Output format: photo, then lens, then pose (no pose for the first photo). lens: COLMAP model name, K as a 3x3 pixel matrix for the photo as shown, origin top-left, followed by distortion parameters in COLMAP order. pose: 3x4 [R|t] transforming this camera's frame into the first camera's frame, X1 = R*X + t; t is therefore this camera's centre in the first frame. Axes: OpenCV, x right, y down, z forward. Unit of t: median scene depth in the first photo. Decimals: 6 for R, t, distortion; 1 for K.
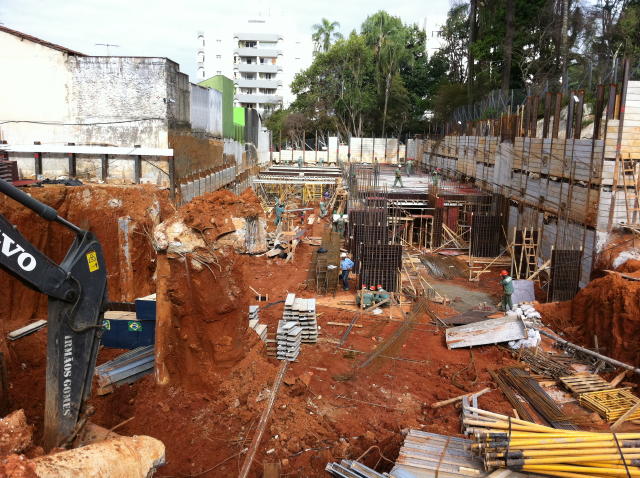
lens RADIAL K [[603.1, 0, 317.4], [0, 603.1, 235.2], [0, 0, 1]] dist [0.152147, -0.424708]
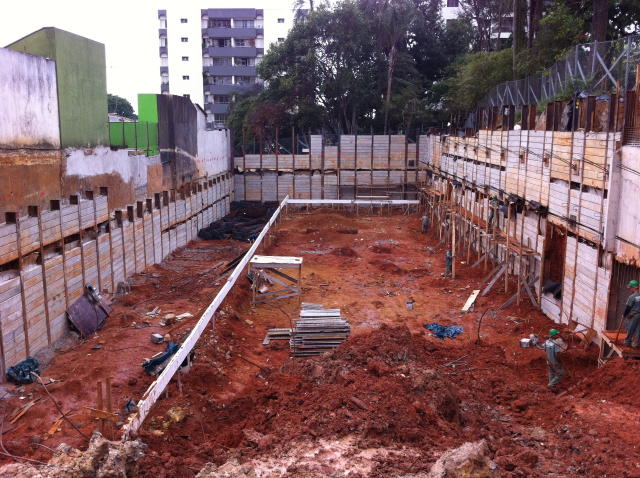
lens RADIAL K [[603.1, 0, 317.4], [0, 603.1, 235.2], [0, 0, 1]] dist [0.152147, -0.424708]
pose [[0.999397, -0.026640, -0.022259, 0.040200], [0.026808, 0.999614, 0.007306, -0.047186], [0.022056, -0.007899, 0.999726, 0.271517]]
